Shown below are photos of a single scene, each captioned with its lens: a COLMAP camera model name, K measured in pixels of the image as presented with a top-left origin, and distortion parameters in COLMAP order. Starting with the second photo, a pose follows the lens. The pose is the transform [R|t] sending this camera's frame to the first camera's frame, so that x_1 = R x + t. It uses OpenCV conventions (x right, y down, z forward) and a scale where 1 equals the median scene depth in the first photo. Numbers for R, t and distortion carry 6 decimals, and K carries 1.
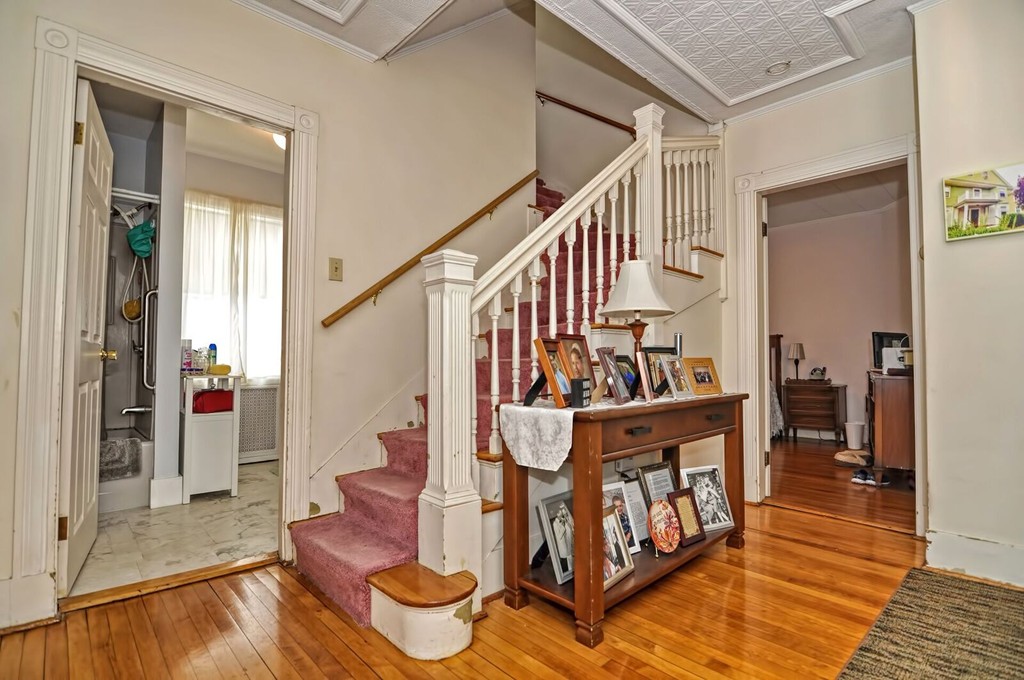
lens RADIAL K [[495.6, 0, 512.3], [0, 495.6, 340.0], [0, 0, 1]] dist [-0.018110, -0.001005]
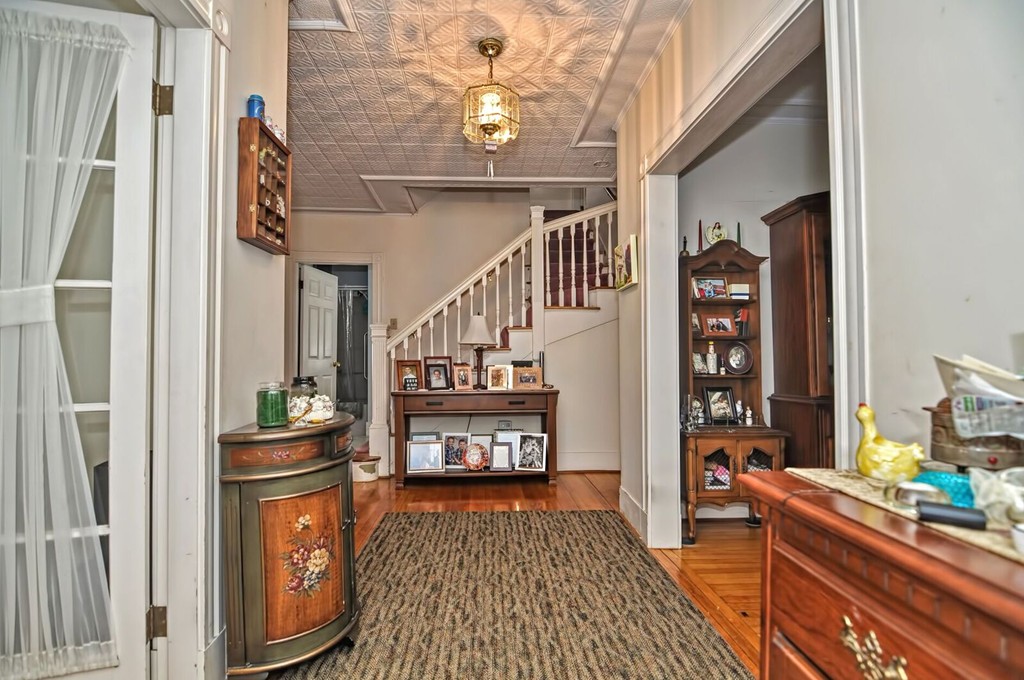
lens RADIAL K [[495.6, 0, 507.2], [0, 495.6, 345.0], [0, 0, 1]] dist [-0.018110, -0.001005]
pose [[0.761332, -0.023880, -0.647923, 1.443026], [0.032958, 0.999455, 0.001891, -0.046553], [0.647524, -0.022793, 0.761704, -0.319117]]
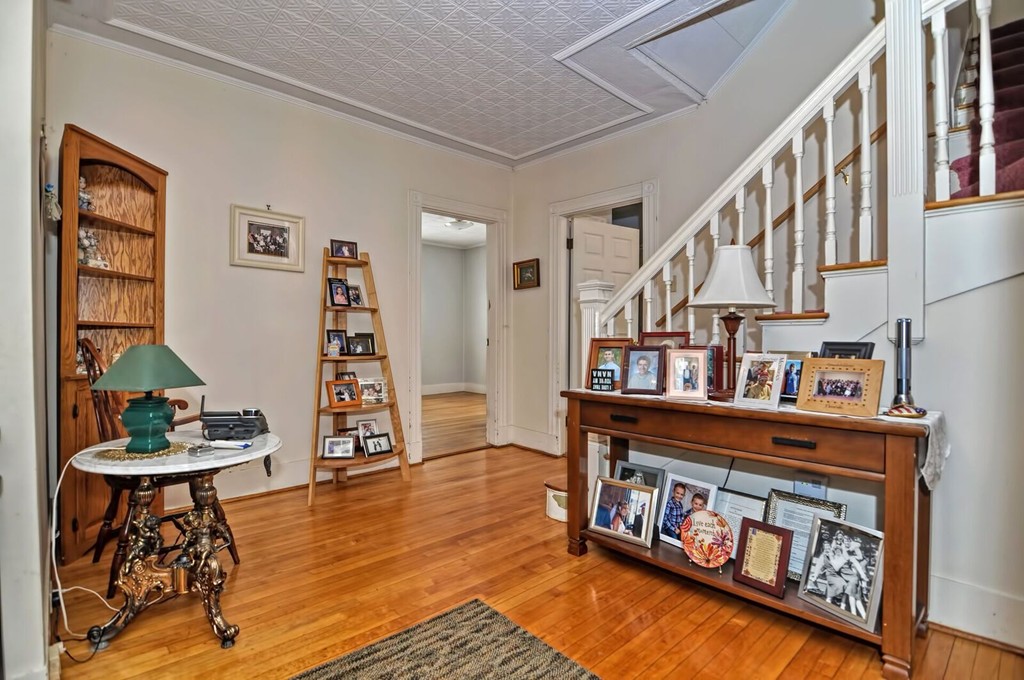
lens RADIAL K [[495.6, 0, 509.1], [0, 495.6, 344.6], [0, 0, 1]] dist [-0.018110, -0.001005]
pose [[-0.006571, 0.006947, -0.999954, 1.074817], [0.029586, 0.999539, 0.006749, -0.001649], [0.999541, -0.029541, -0.006774, 0.567815]]
